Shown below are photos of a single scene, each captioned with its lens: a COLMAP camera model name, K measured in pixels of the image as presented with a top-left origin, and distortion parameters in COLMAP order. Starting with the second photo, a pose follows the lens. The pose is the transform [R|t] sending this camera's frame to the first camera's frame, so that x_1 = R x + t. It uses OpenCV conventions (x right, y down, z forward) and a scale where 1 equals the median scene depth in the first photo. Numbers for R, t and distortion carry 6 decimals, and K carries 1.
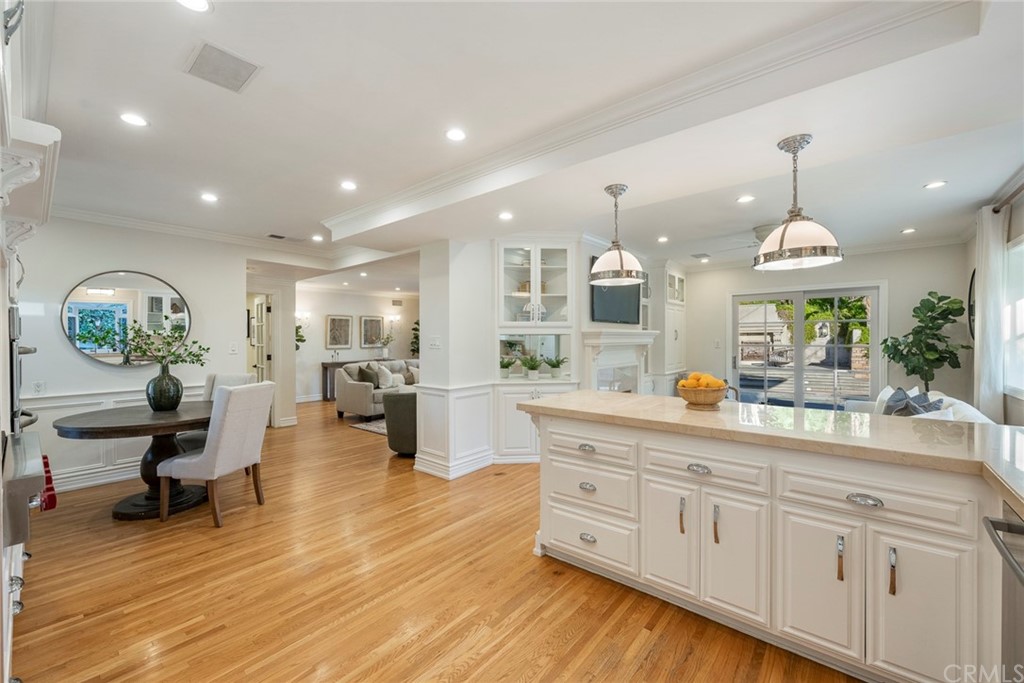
lens RADIAL K [[410.7, 0, 512.0], [0, 410.7, 341.5], [0, 0, 1]] dist [0.000070, 0.000347]
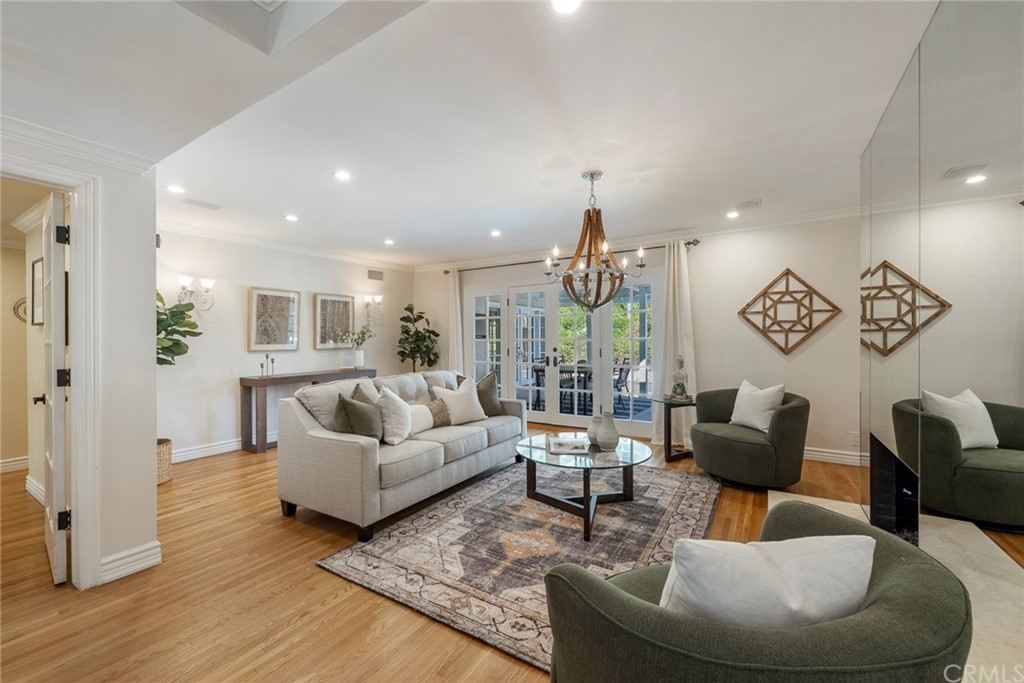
lens RADIAL K [[415.2, 0, 511.5], [0, 415.2, 340.1], [0, 0, 1]] dist [0.000340, 0.000005]
pose [[0.990136, -0.000747, 0.140107, -0.188654], [0.001870, 0.999967, -0.007885, 0.007979], [-0.140096, 0.008069, 0.990105, 0.414100]]
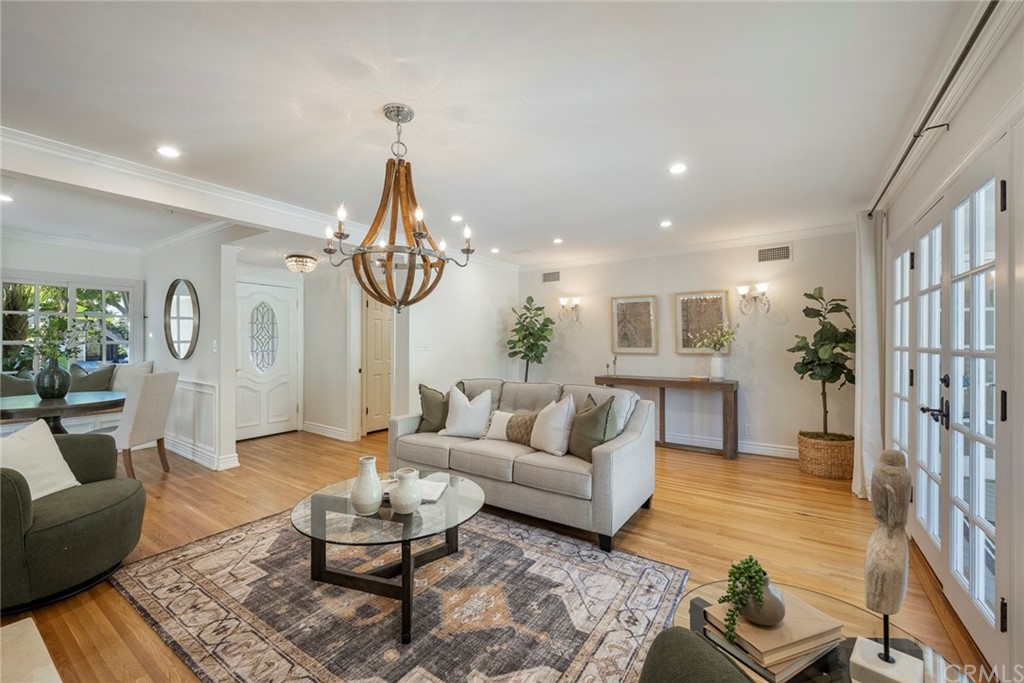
lens RADIAL K [[419.1, 0, 510.7], [0, 419.1, 337.4], [0, 0, 1]] dist [-0.003806, -0.000381]
pose [[0.095109, -0.004817, -0.995455, 0.153117], [-0.008882, 0.999944, -0.005687, -0.001066], [0.995427, 0.009382, 0.095061, 0.770041]]
